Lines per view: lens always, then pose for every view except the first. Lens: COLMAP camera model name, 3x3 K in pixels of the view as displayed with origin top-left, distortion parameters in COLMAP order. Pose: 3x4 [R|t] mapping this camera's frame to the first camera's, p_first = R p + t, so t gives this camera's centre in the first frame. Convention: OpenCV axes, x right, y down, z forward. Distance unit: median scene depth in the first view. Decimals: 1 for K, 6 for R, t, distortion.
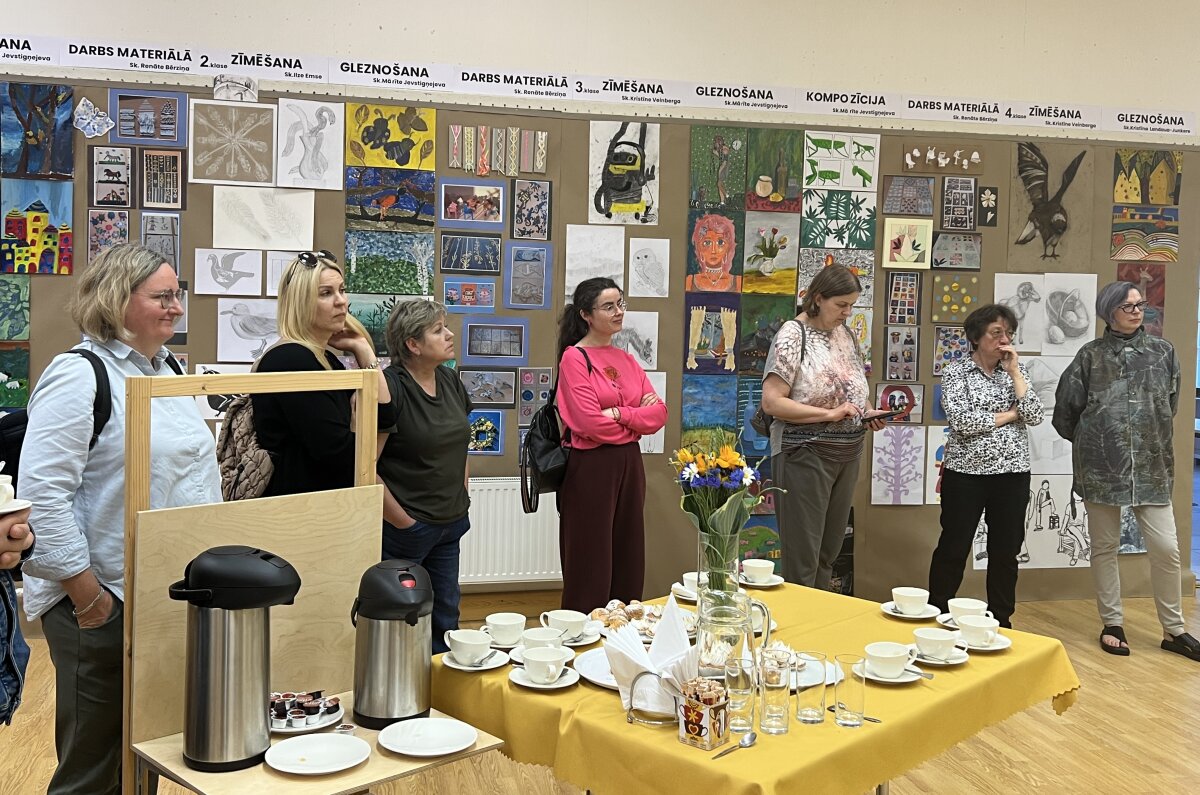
lens RADIAL K [[1167.7, 0, 600.1], [0, 1167.7, 361.2], [0, 0, 1]] dist [0.150913, -0.377531]
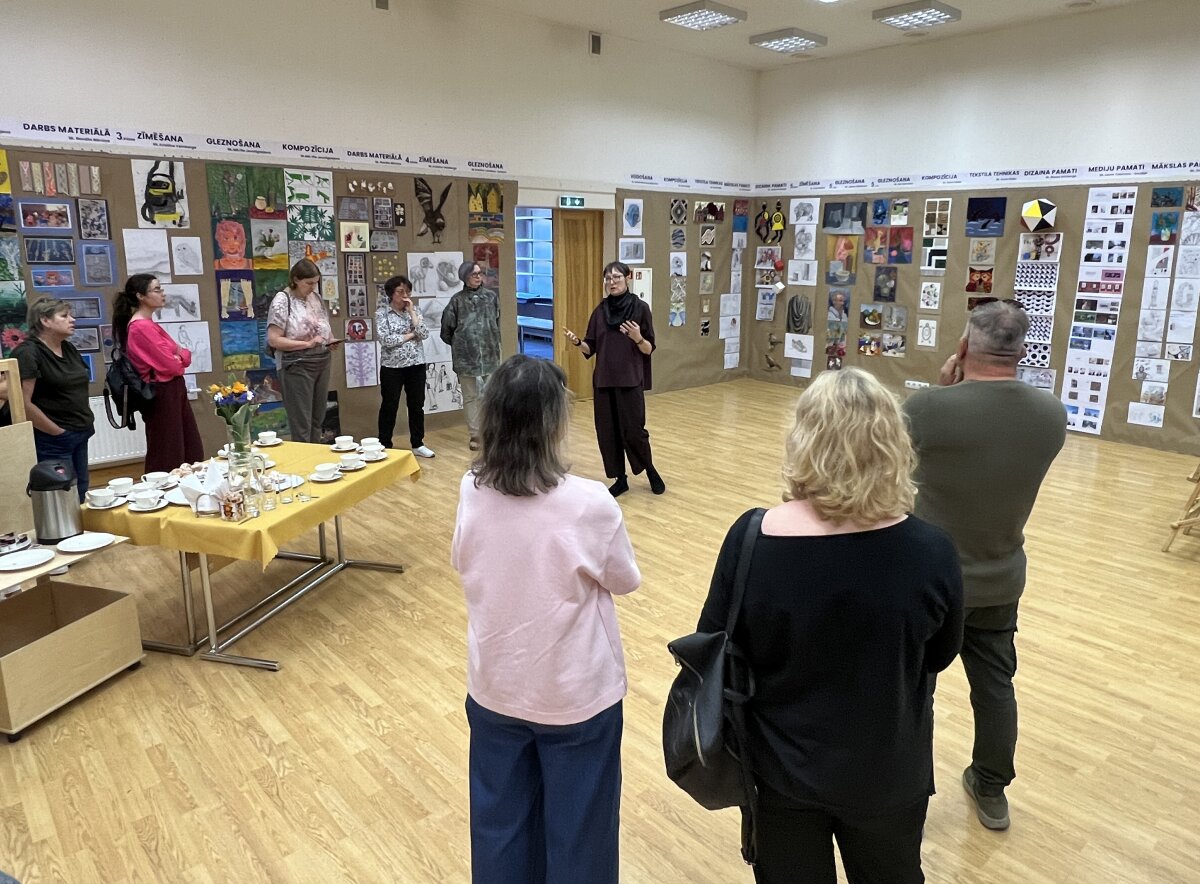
lens RADIAL K [[806.1, 0, 632.0], [0, 806.1, 412.4], [0, 0, 1]] dist [0.001404, -0.002277]
pose [[0.866335, -0.116459, 0.485696, 0.008570], [0.028767, 0.982457, 0.184259, -0.055833], [-0.498634, -0.145658, 0.854487, -0.265944]]
